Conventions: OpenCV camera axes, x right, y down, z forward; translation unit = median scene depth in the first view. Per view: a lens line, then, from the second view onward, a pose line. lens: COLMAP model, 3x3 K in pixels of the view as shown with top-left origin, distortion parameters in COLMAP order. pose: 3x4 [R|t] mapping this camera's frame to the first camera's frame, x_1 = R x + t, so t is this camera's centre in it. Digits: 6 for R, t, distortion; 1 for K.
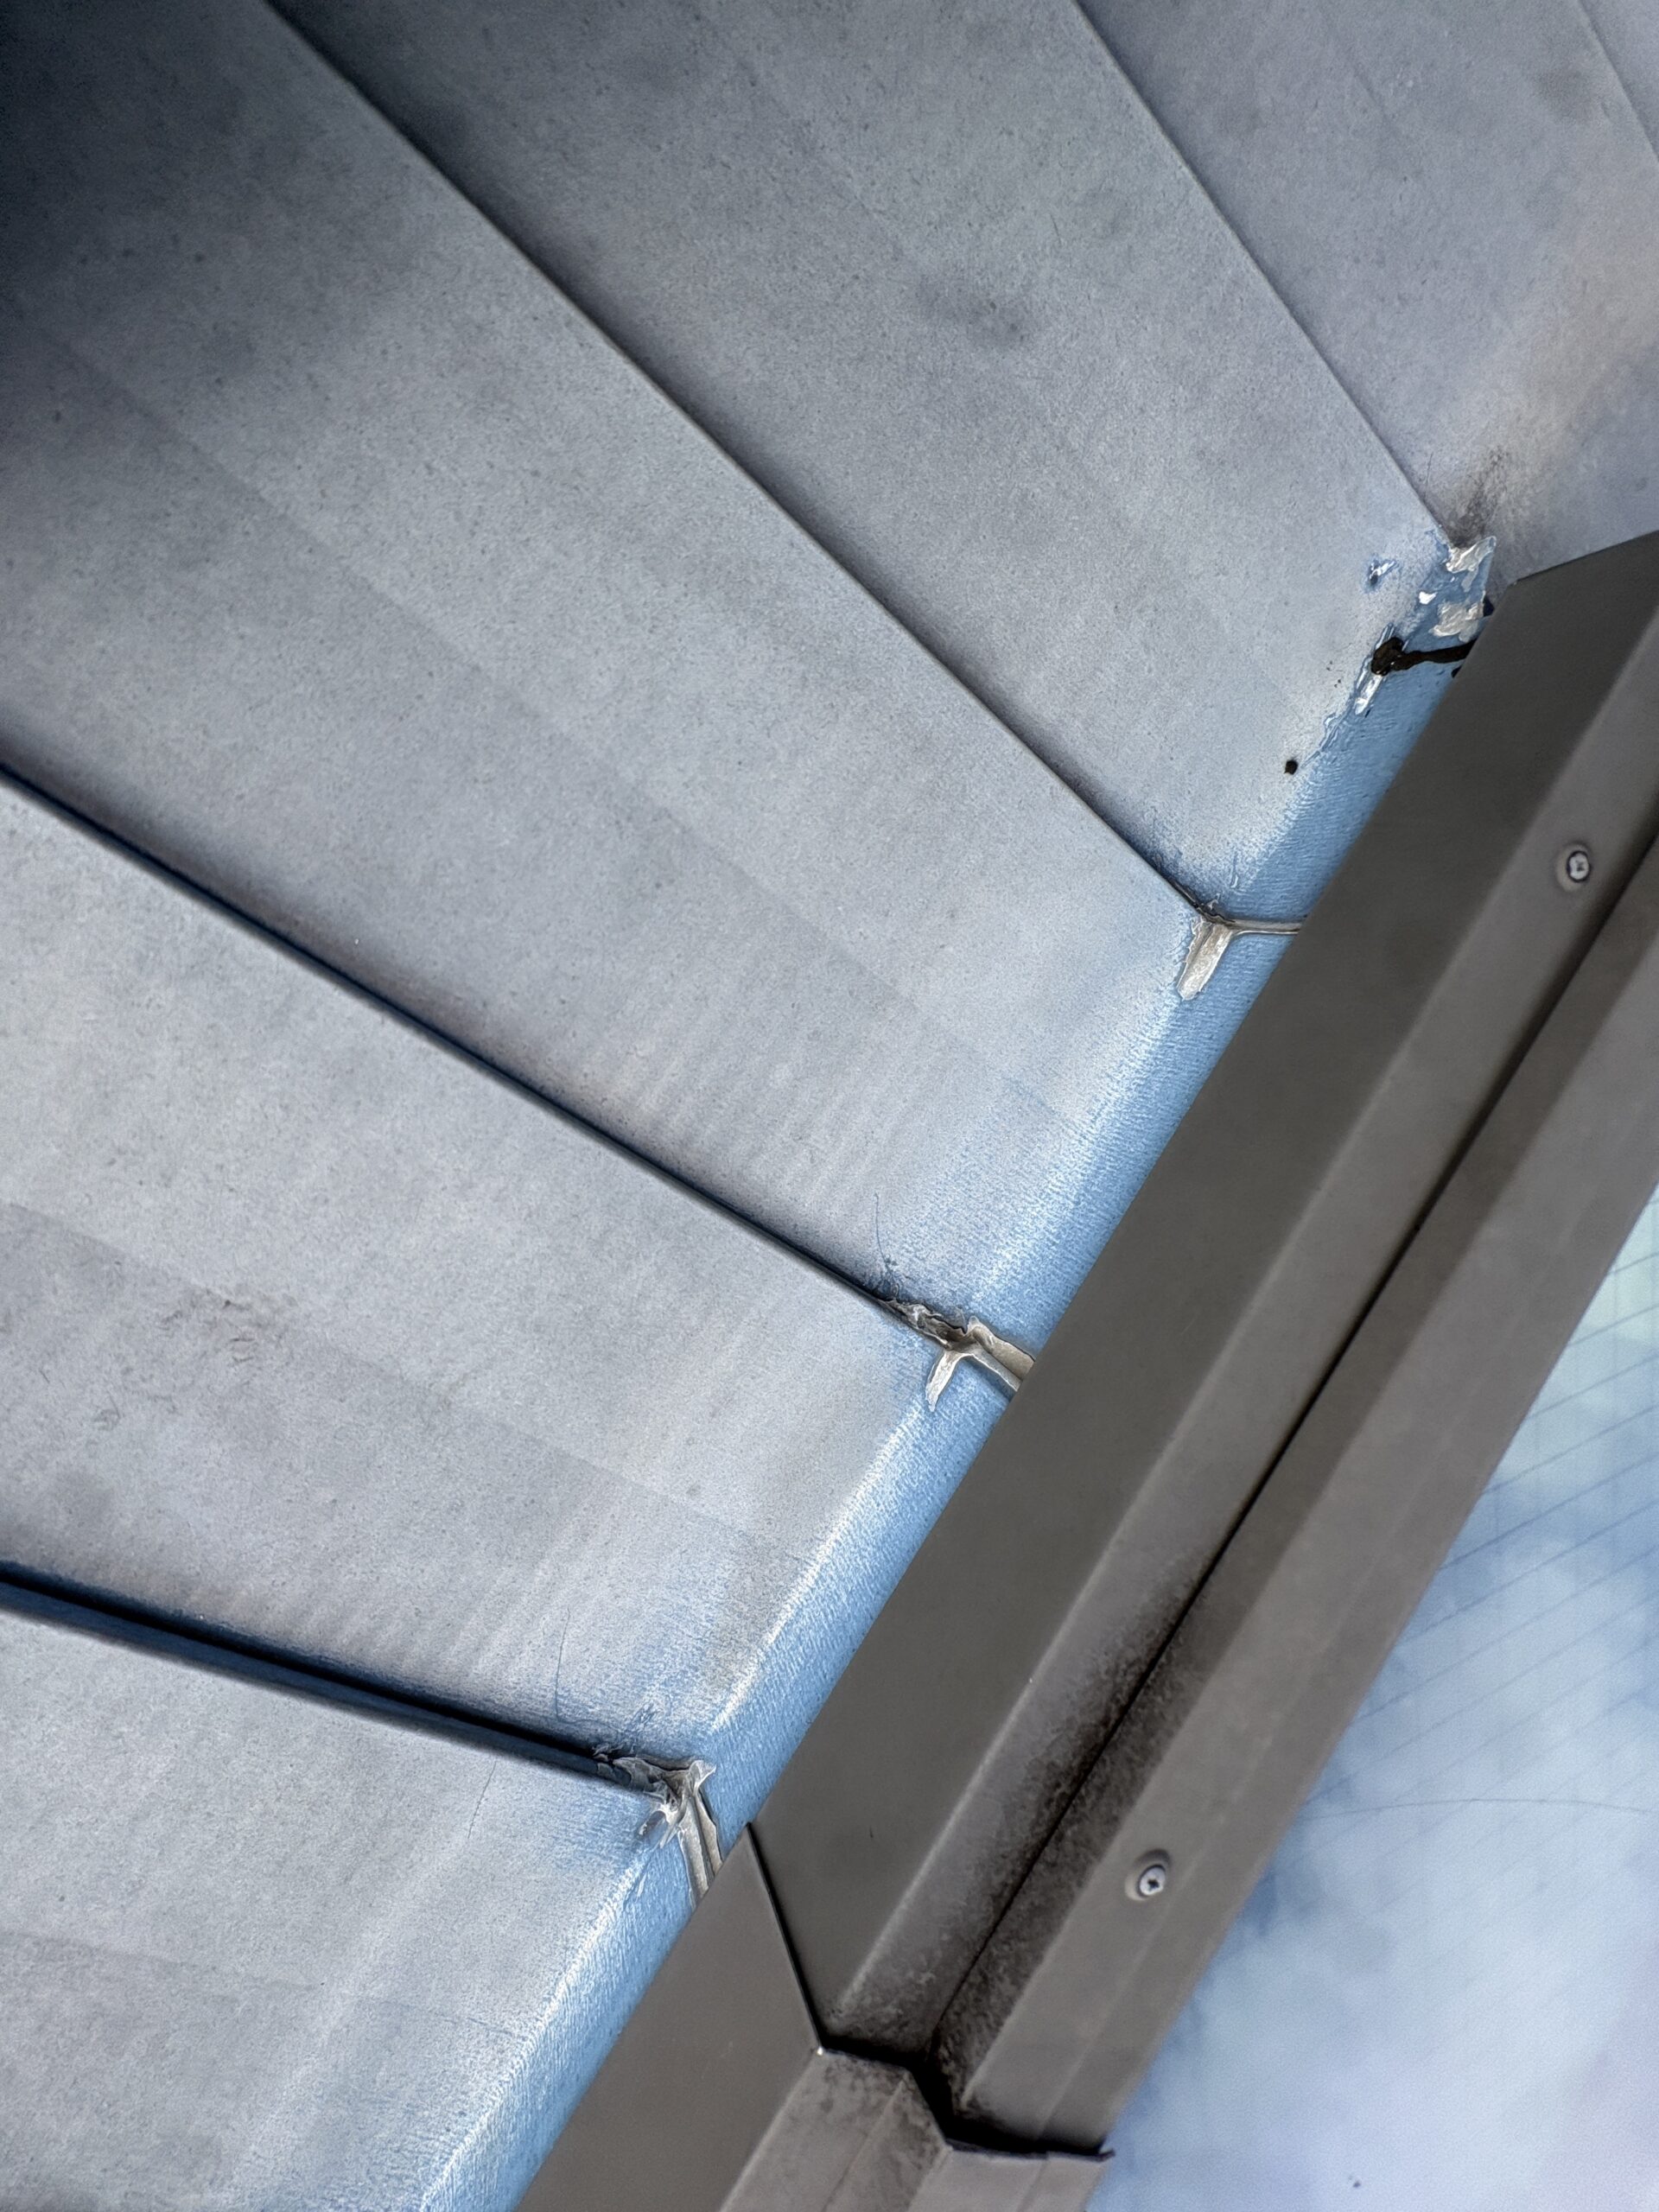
lens RADIAL K [[890.7, 0, 830.7], [0, 890.7, 1114.3], [0, 0, 1]] dist [0.002416, -0.000024]
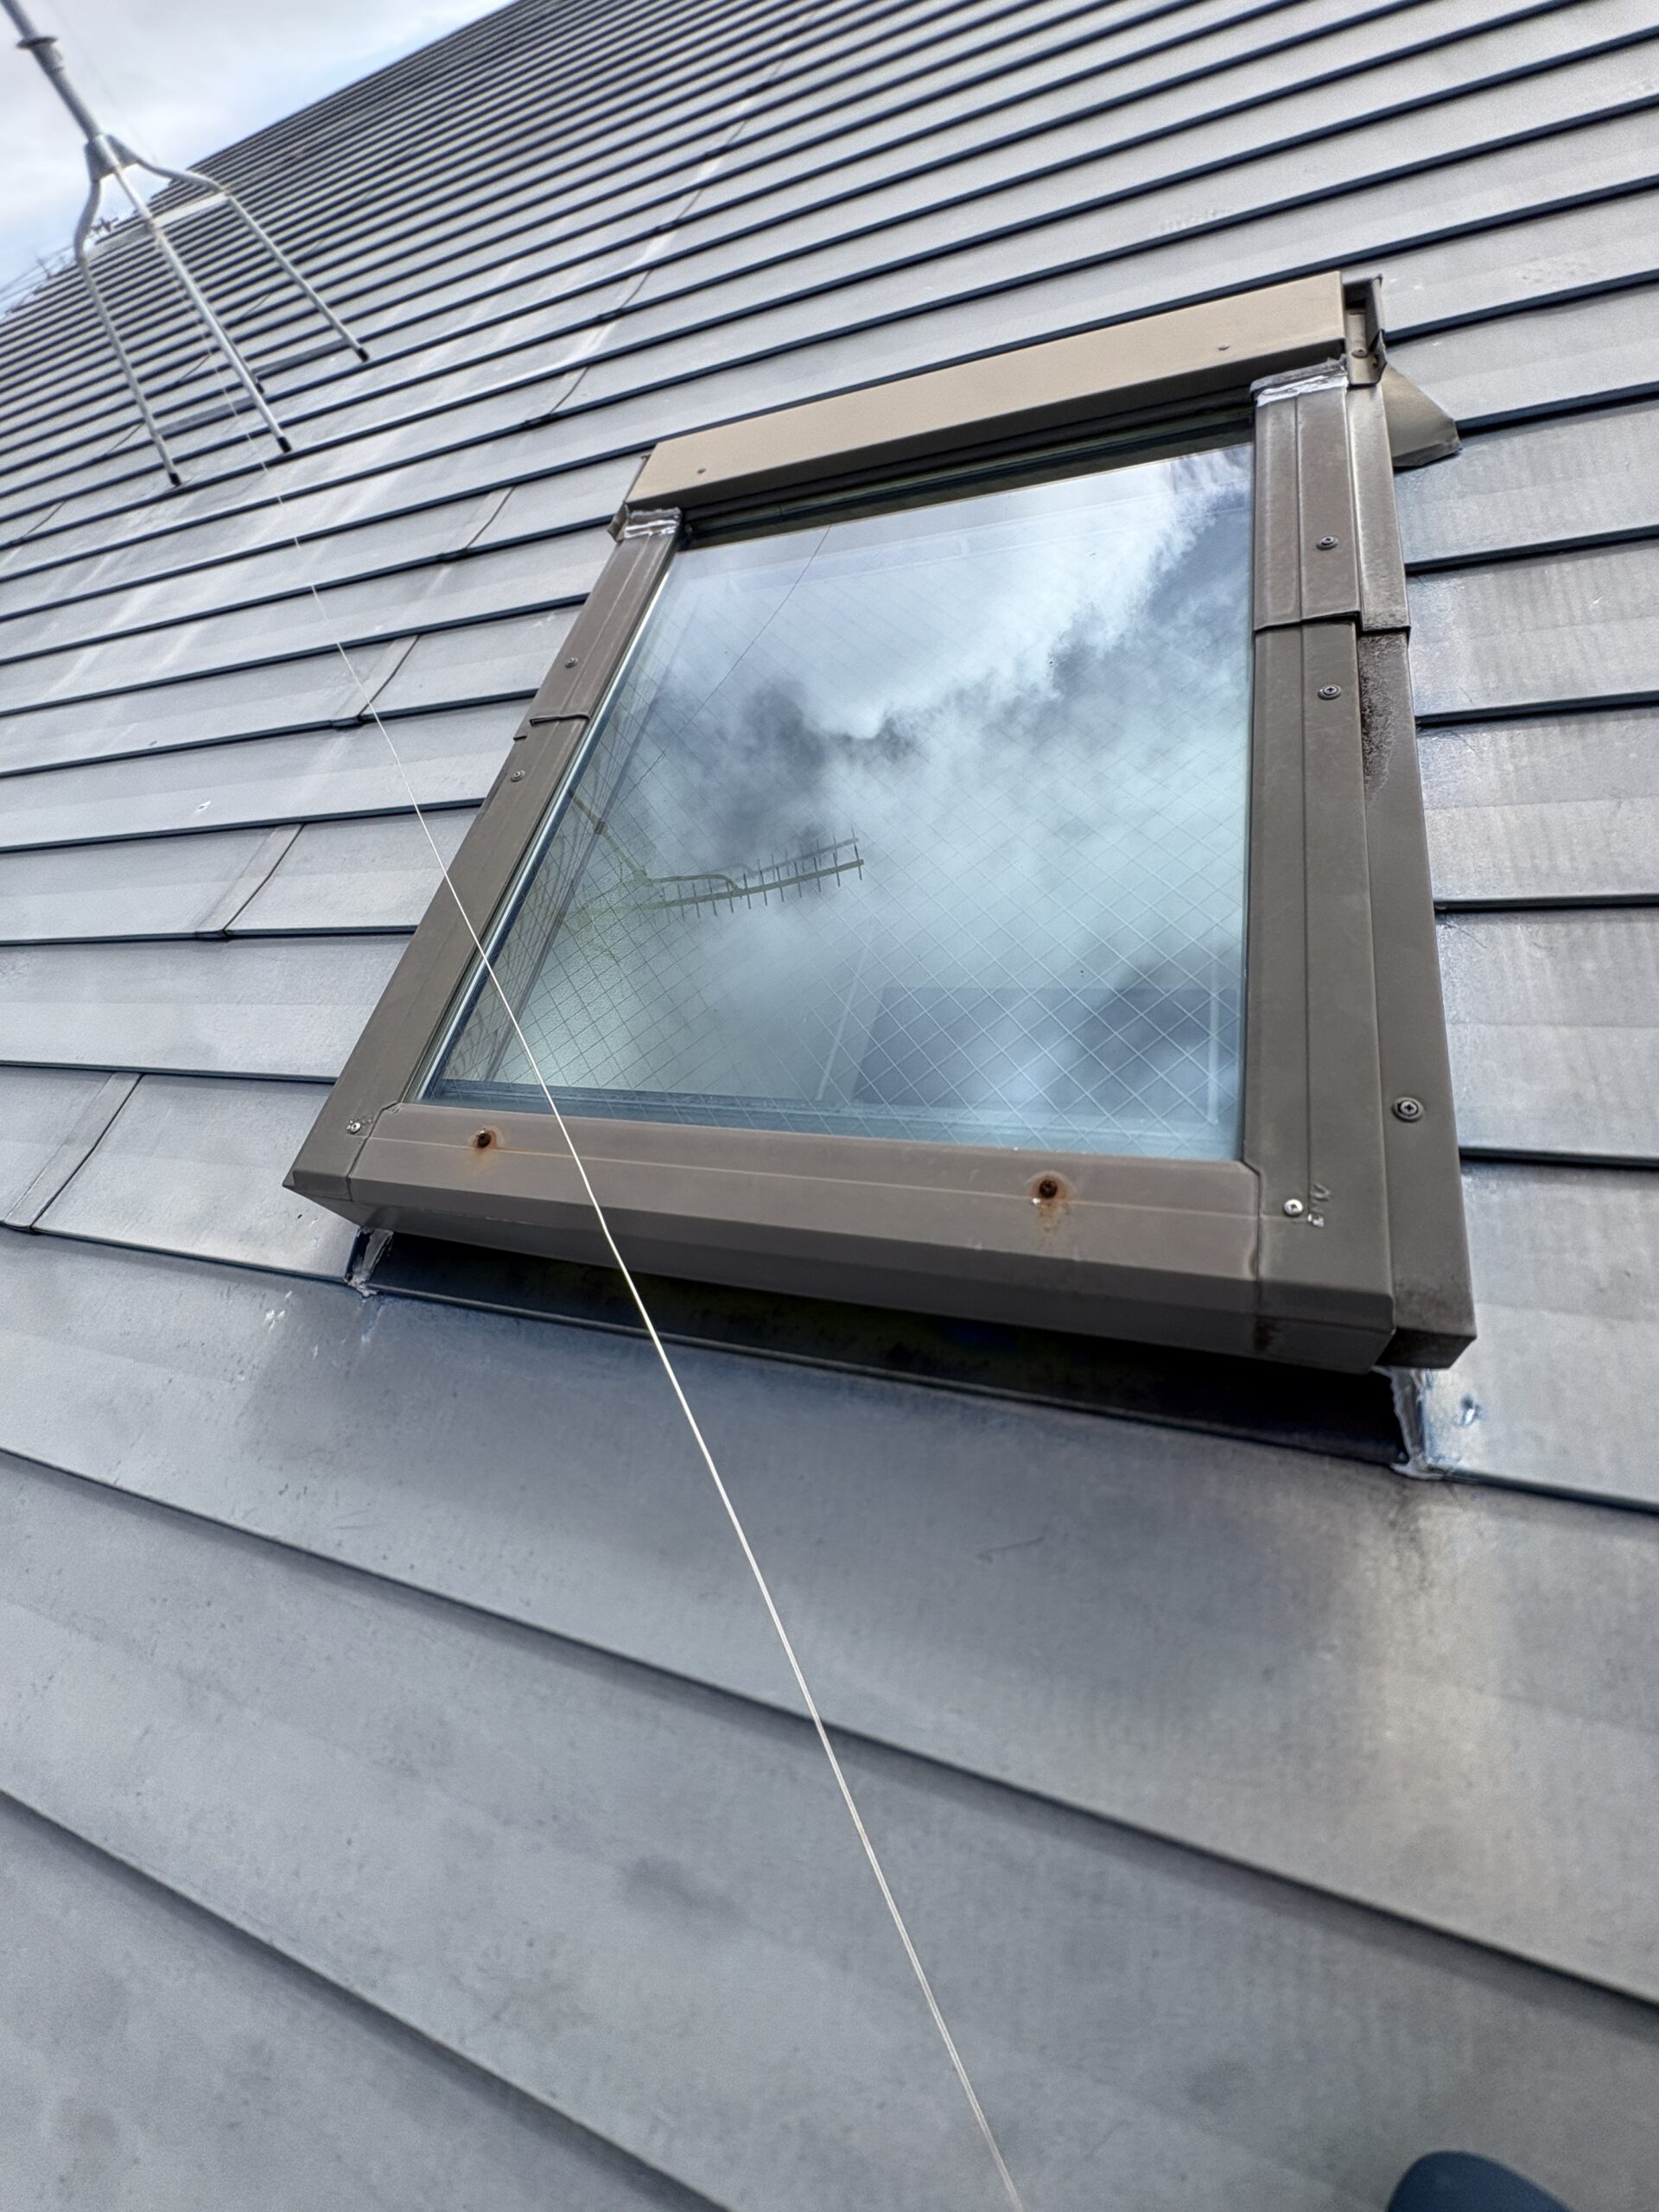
lens RADIAL K [[890.7, 0, 837.8], [0, 890.7, 1102.0], [0, 0, 1]] dist [0.002416, -0.000024]
pose [[-0.934816, 0.275033, -0.224670, 1.676004], [-0.350548, -0.815955, 0.459711, -0.511804], [-0.056884, 0.508503, 0.859179, -0.332447]]
